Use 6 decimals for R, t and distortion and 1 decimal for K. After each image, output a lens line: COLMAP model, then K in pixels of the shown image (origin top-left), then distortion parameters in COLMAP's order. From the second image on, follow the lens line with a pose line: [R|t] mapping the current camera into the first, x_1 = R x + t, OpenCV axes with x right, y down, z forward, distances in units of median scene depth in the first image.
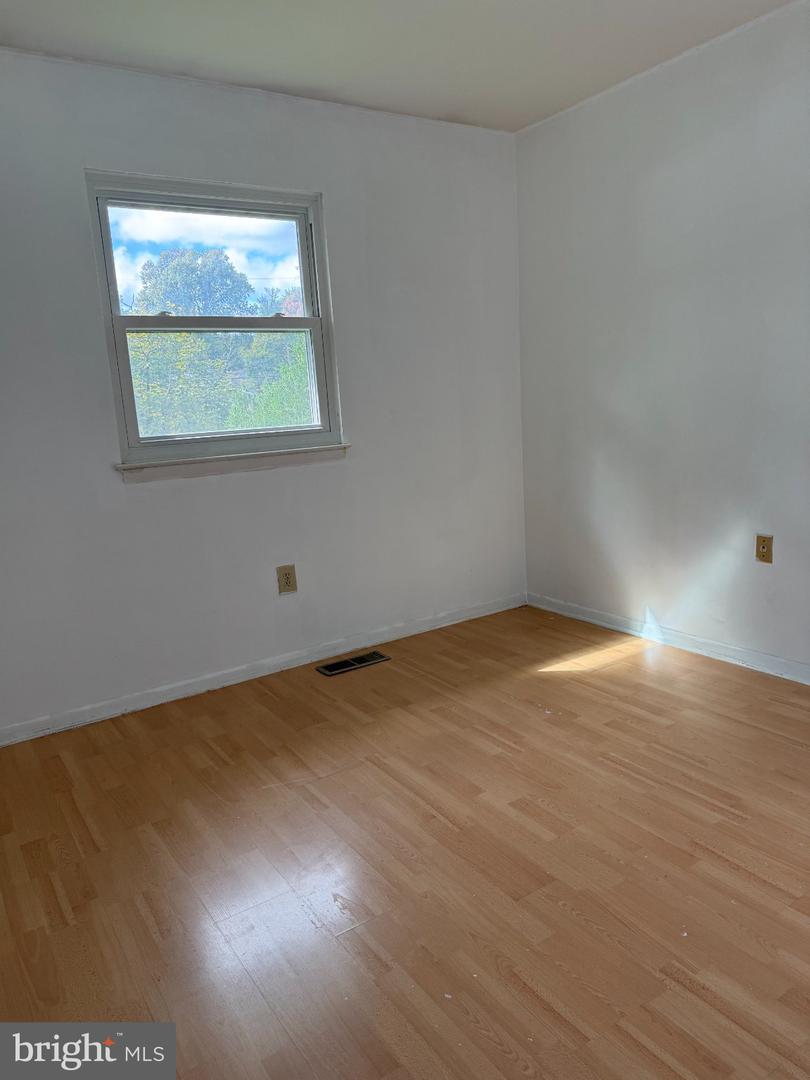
lens RADIAL K [[760.9, 0, 405.0], [0, 760.9, 540.0], [0, 0, 1]] dist [-0.001981, -0.001961]
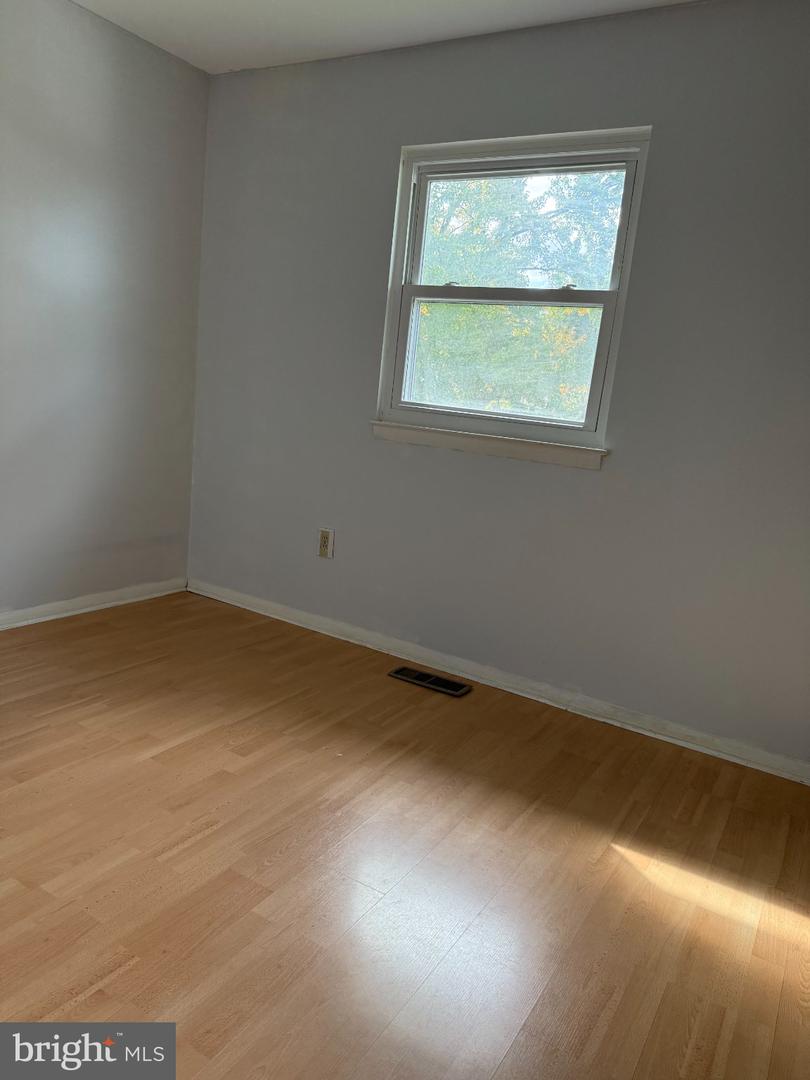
lens RADIAL K [[760.9, 0, 405.0], [0, 760.9, 540.0], [0, 0, 1]] dist [-0.001981, -0.001961]
pose [[0.360588, 0.282351, -0.888962, 0.650047], [-0.280784, 0.941730, 0.185217, -0.145719], [0.889459, 0.182819, 0.418856, 0.570087]]
